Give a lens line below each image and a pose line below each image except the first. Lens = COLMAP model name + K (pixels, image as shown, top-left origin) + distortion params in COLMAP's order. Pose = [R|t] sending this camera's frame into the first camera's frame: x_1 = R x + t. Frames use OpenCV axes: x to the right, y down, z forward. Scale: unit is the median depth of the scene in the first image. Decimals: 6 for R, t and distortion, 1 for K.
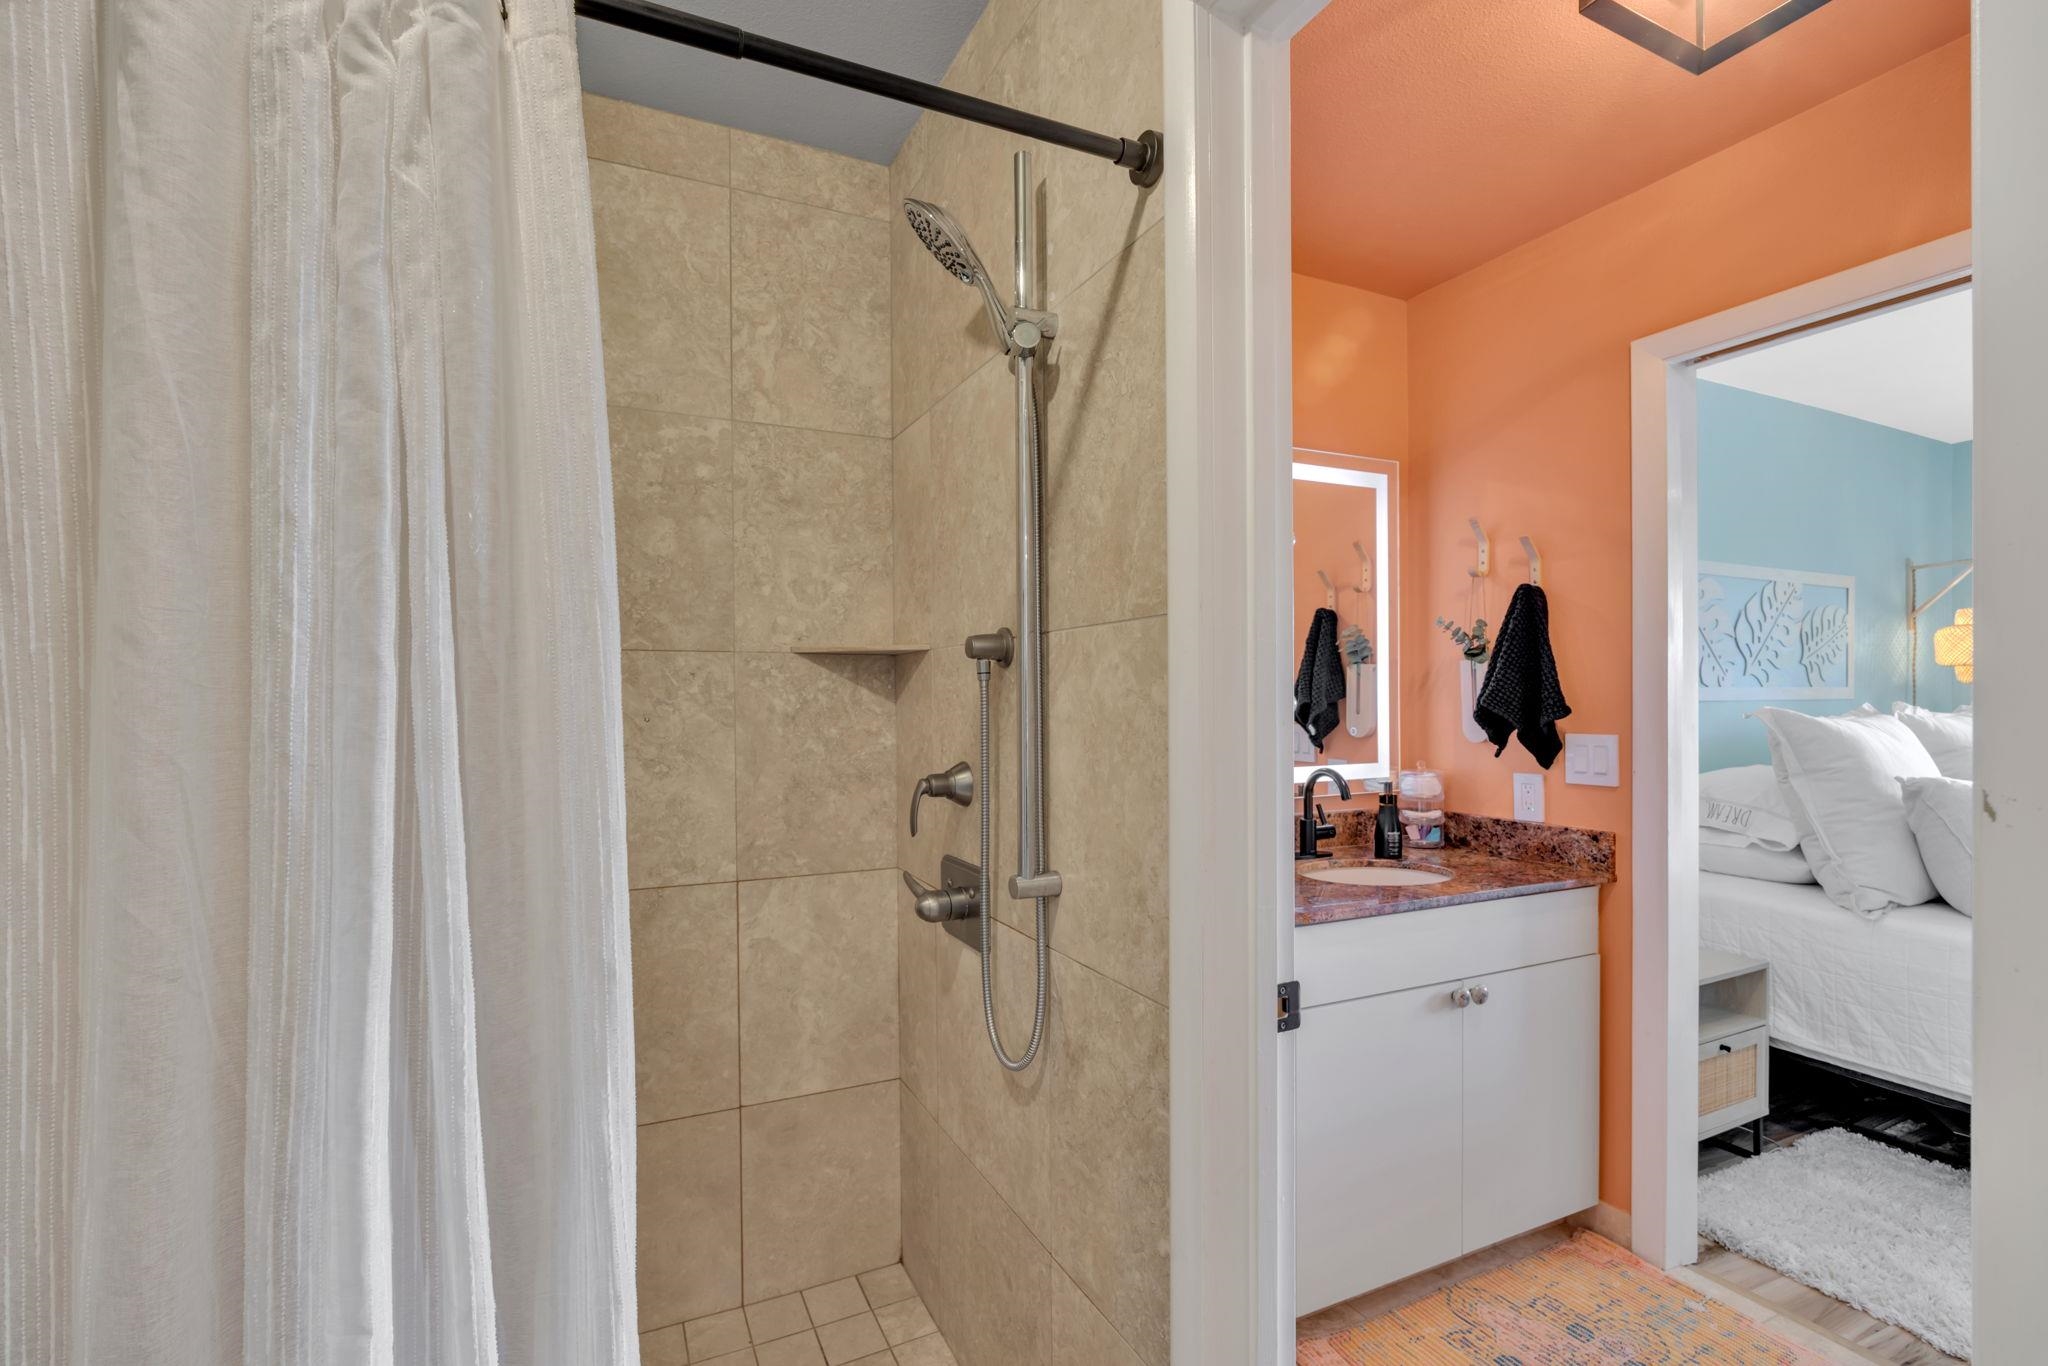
lens RADIAL K [[943.1, 0, 1029.4], [0, 943.1, 705.6], [0, 0, 1]] dist [-0.005340, -0.000986]
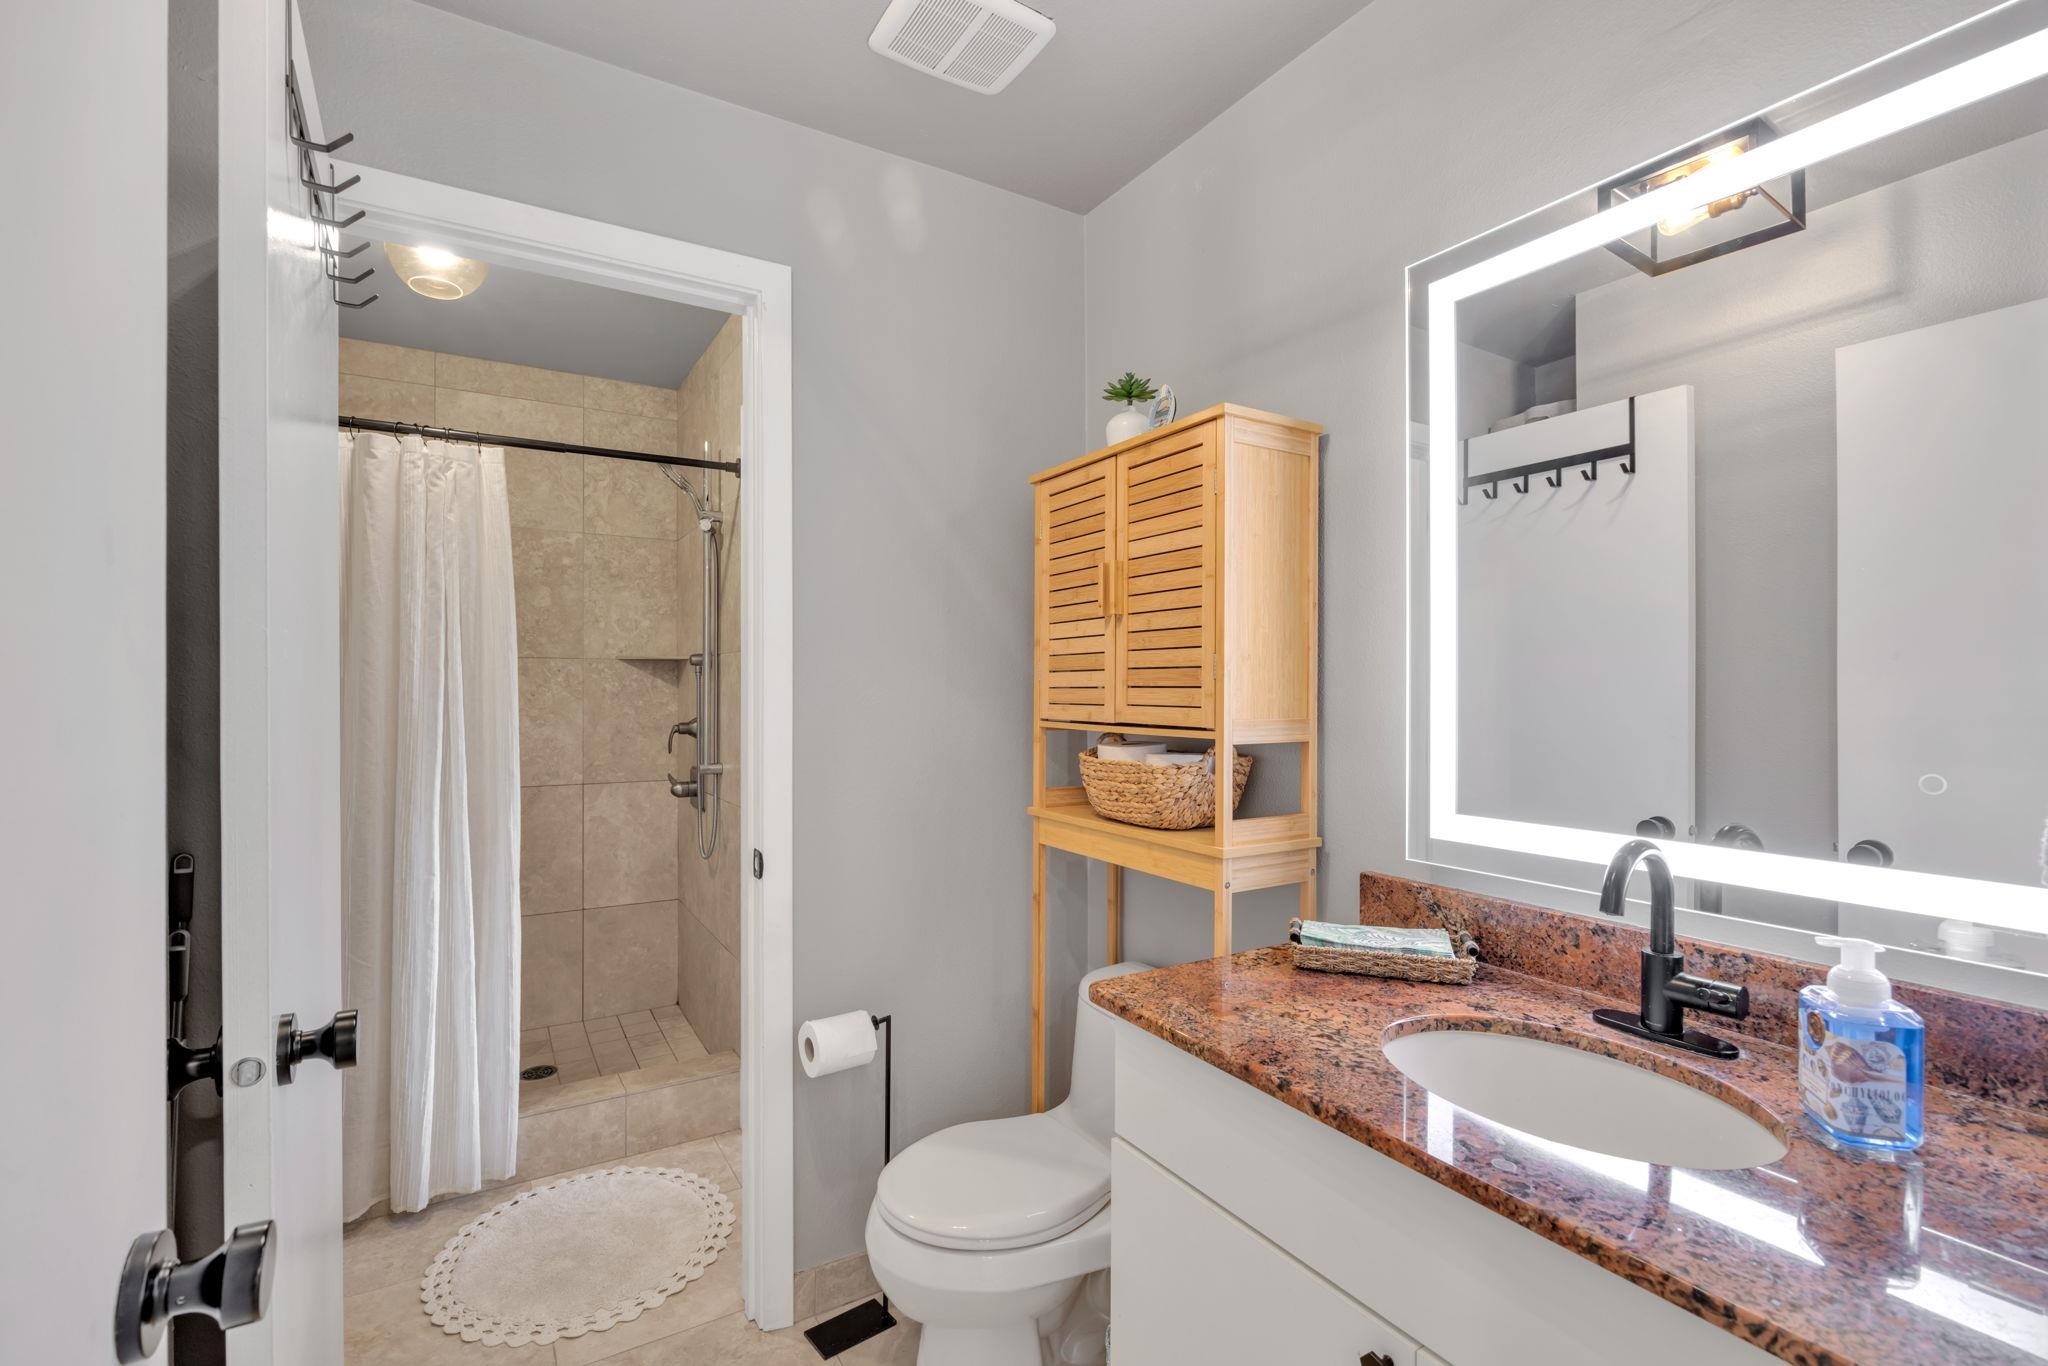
lens RADIAL K [[953.0, 0, 1024.0], [0, 953.0, 683.0], [0, 0, 1]] dist [0.000327, 0.000185]
pose [[0.997007, 0.008620, 0.076830, 0.405432], [-0.007493, 0.999860, -0.014949, 0.011932], [-0.076948, 0.014329, 0.996932, -0.925866]]
